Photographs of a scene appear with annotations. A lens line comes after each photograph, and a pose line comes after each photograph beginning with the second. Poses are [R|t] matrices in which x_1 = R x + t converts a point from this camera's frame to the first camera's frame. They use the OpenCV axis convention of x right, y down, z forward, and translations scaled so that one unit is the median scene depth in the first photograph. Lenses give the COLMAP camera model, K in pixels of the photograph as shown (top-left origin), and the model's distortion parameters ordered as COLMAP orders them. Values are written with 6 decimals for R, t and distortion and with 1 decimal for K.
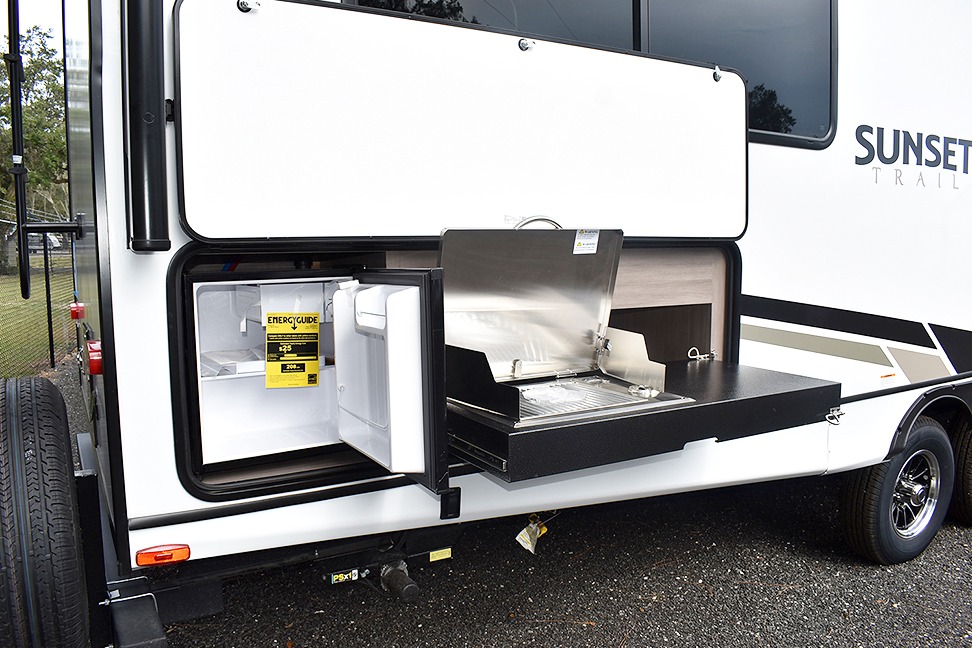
lens RADIAL K [[761.3, 0, 486.0], [0, 761.3, 324.0], [0, 0, 1]] dist [-0.096839, 0.017497]
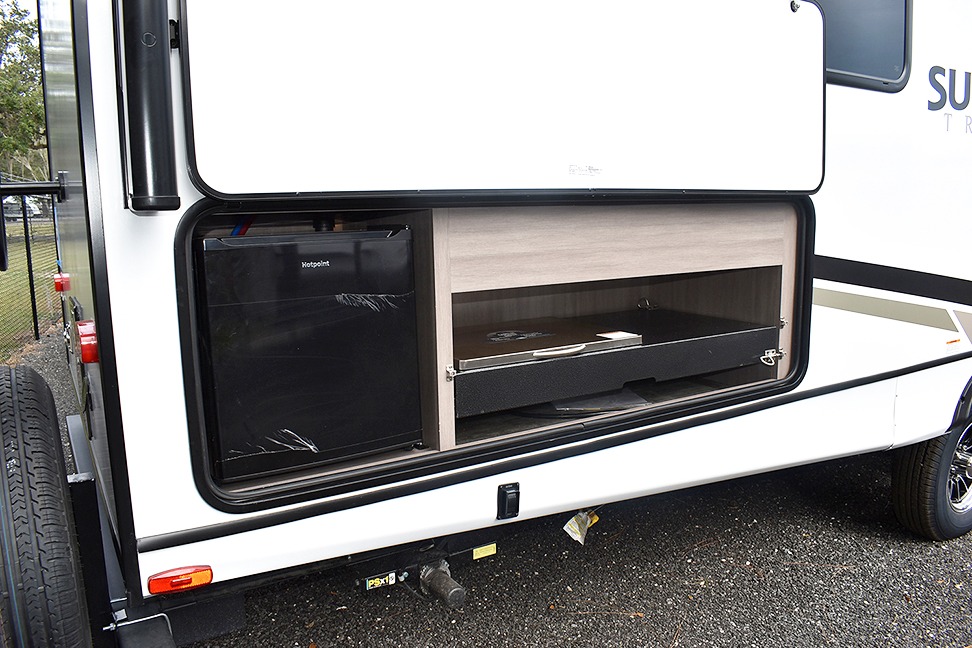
lens RADIAL K [[761.3, 0, 486.0], [0, 761.3, 324.0], [0, 0, 1]] dist [-0.096839, 0.017497]
pose [[0.999746, -0.014474, 0.017281, -0.059922], [0.013583, 0.998627, 0.050593, -0.006687], [-0.017990, -0.050345, 0.998570, 0.103729]]
